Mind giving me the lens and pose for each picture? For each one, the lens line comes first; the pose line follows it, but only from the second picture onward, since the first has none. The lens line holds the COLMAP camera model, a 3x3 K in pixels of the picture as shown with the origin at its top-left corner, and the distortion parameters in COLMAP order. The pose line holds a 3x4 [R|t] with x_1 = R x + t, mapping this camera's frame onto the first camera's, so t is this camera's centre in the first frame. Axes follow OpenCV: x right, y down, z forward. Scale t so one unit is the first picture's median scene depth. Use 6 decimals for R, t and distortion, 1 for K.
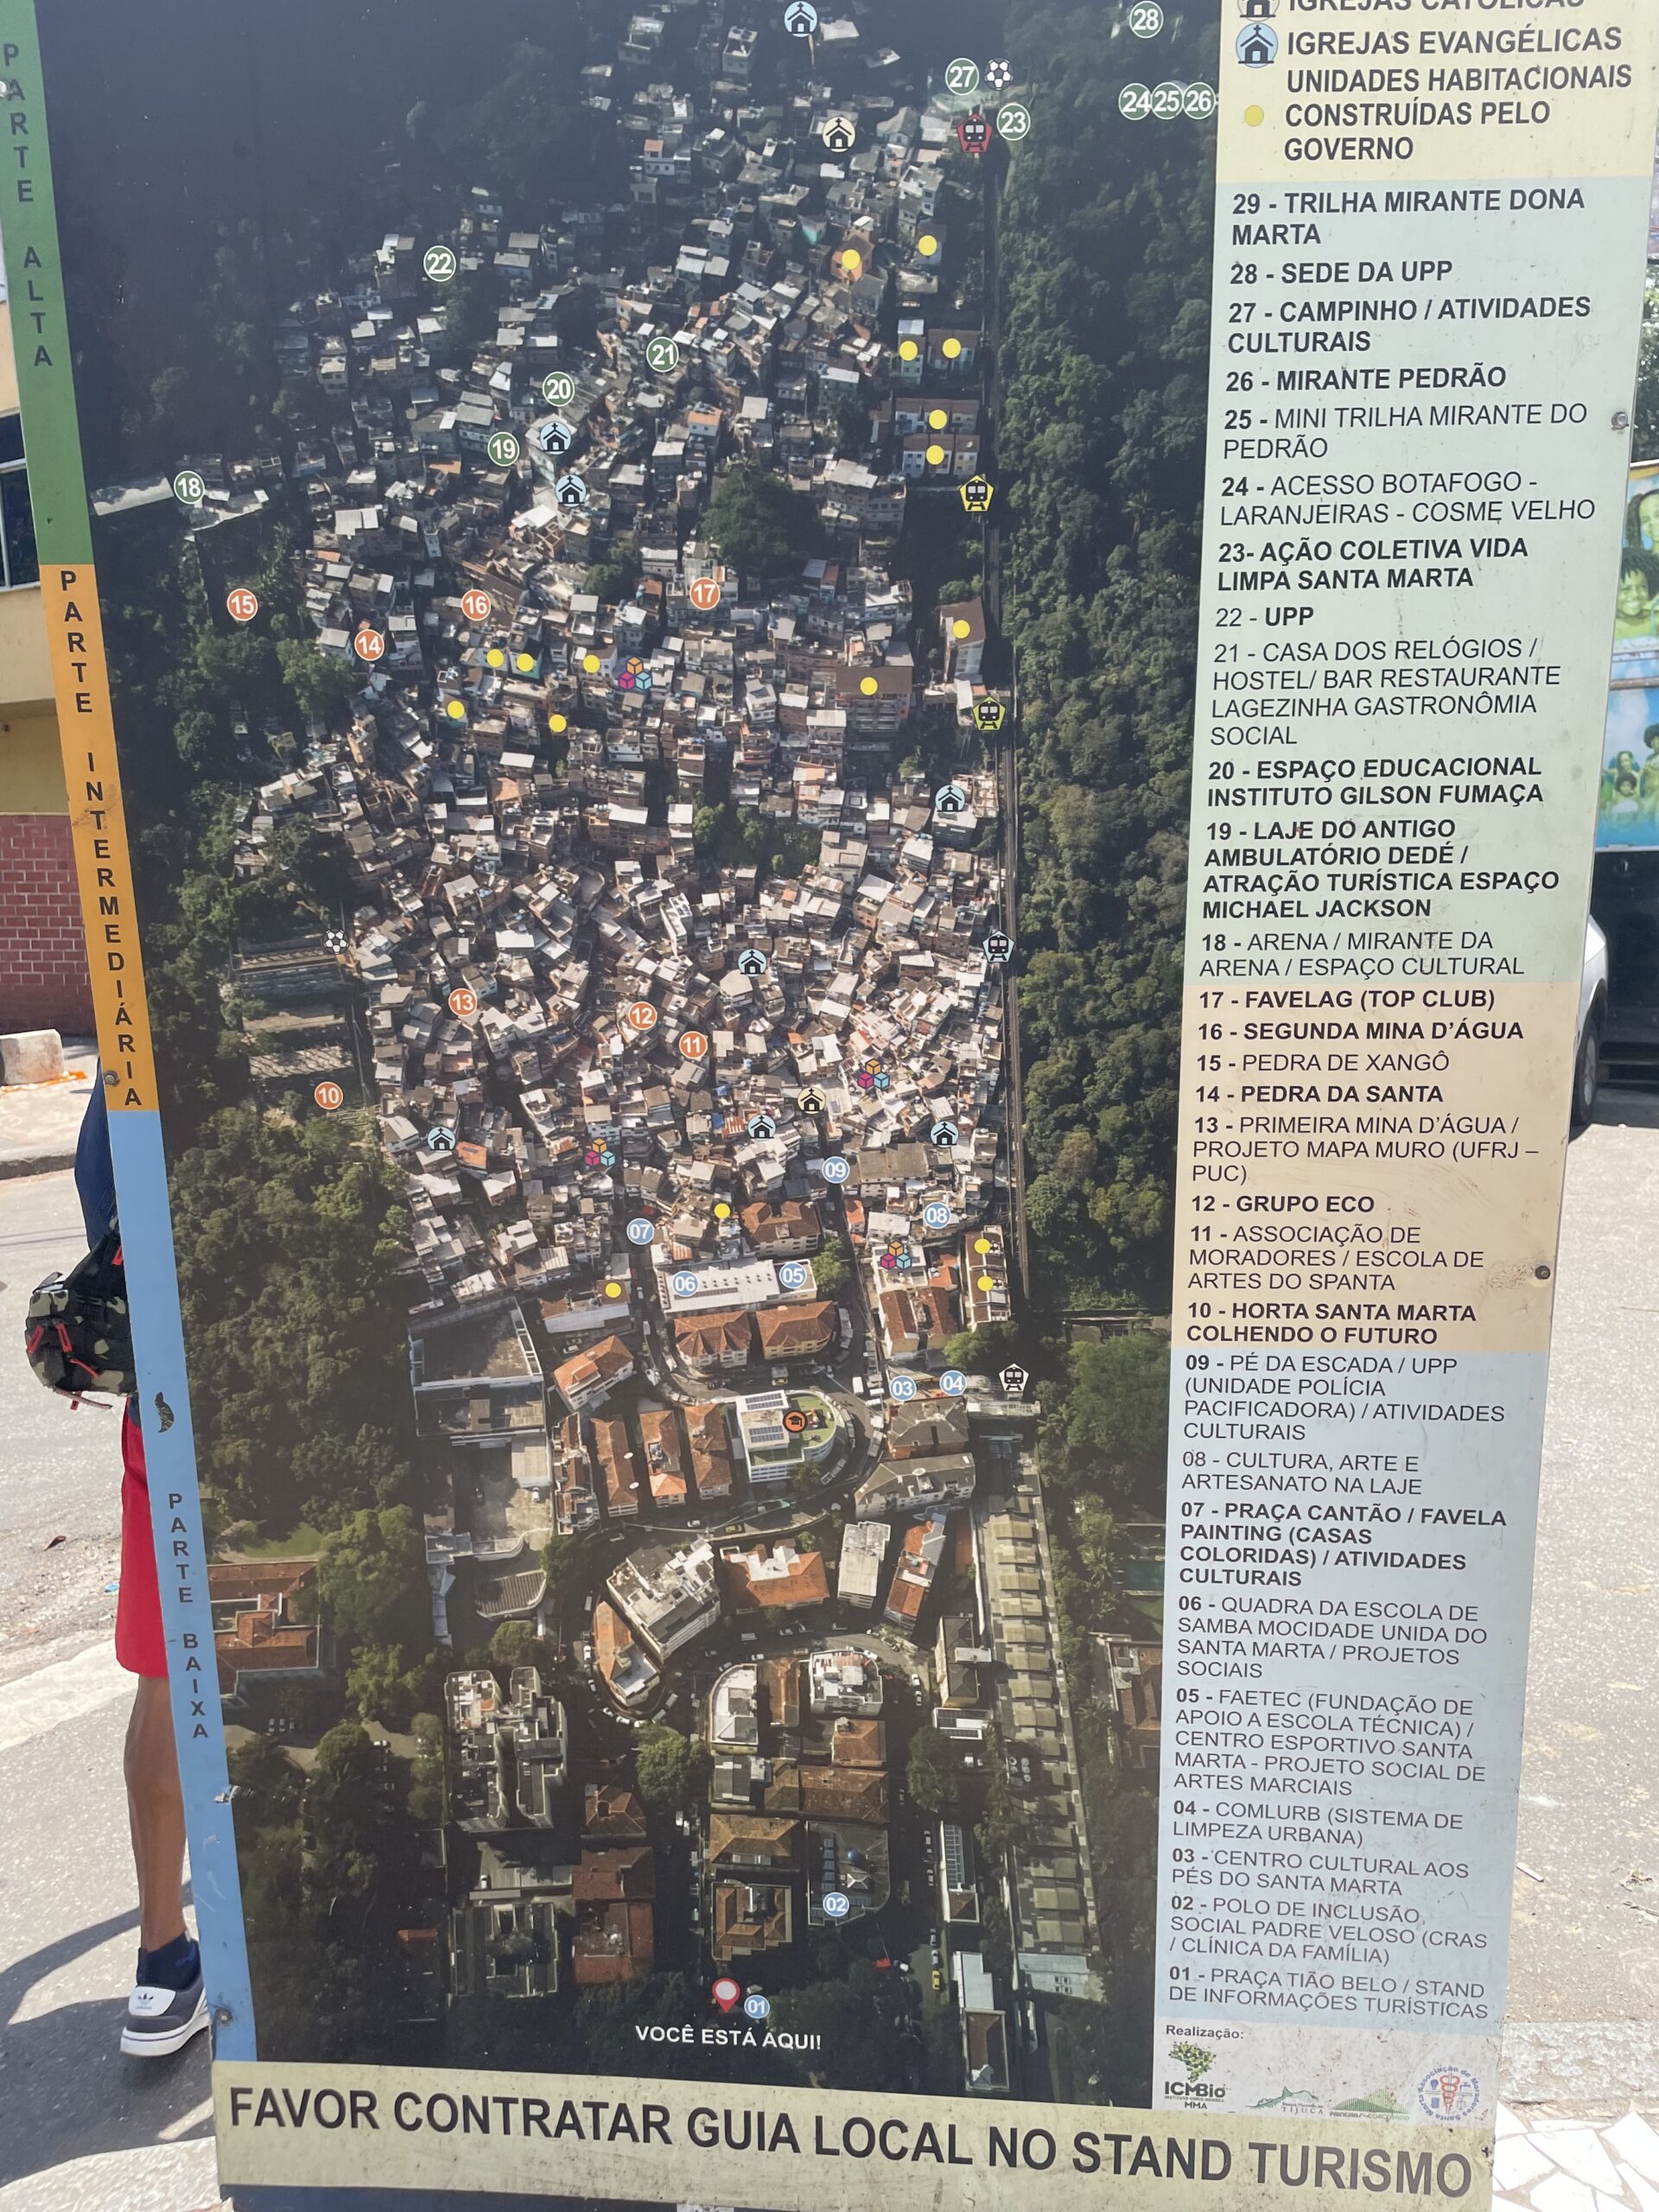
lens RADIAL K [[1647.6, 0, 819.5], [0, 1647.6, 1109.5], [0, 0, 1]] dist [0.050183, -0.074995]
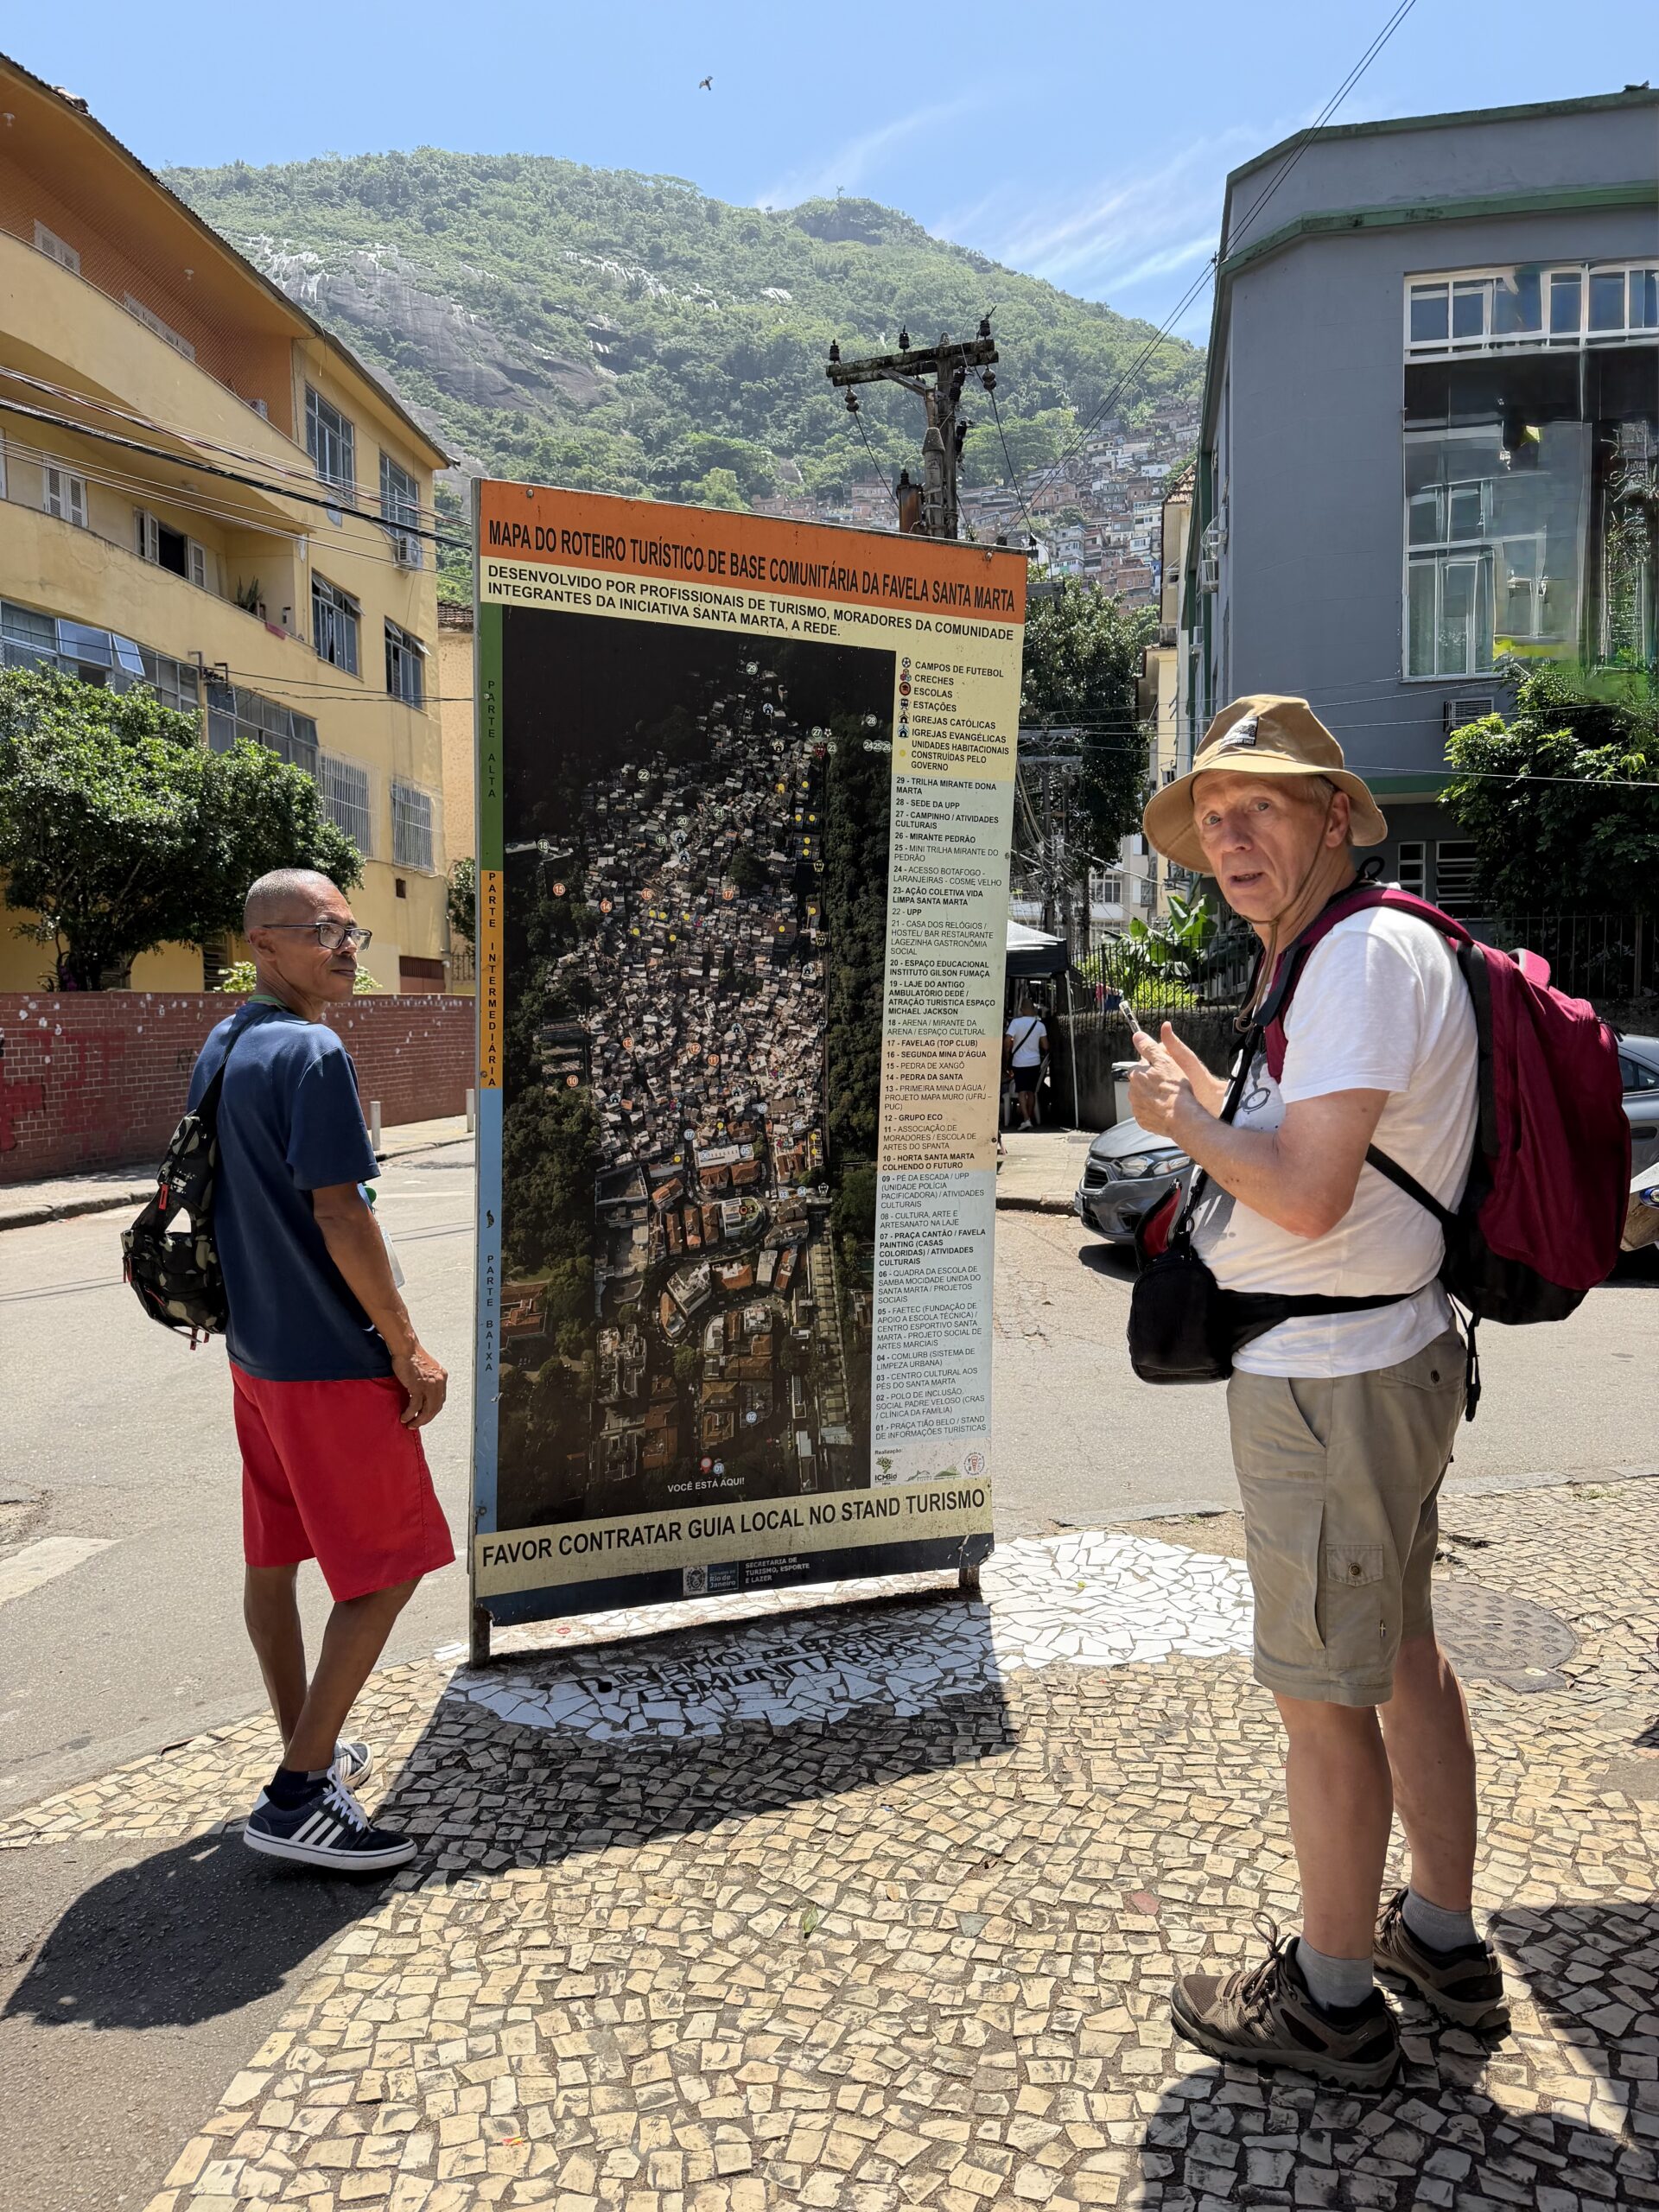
lens RADIAL K [[1554.7, 0, 831.8], [0, 1554.7, 1104.9], [0, 0, 1]] dist [-0.001348, 0.001130]
pose [[0.898209, -0.010716, 0.439439, -0.990629], [0.052131, 0.995244, -0.082285, 0.244121], [-0.436467, 0.096818, 0.894496, -1.275460]]
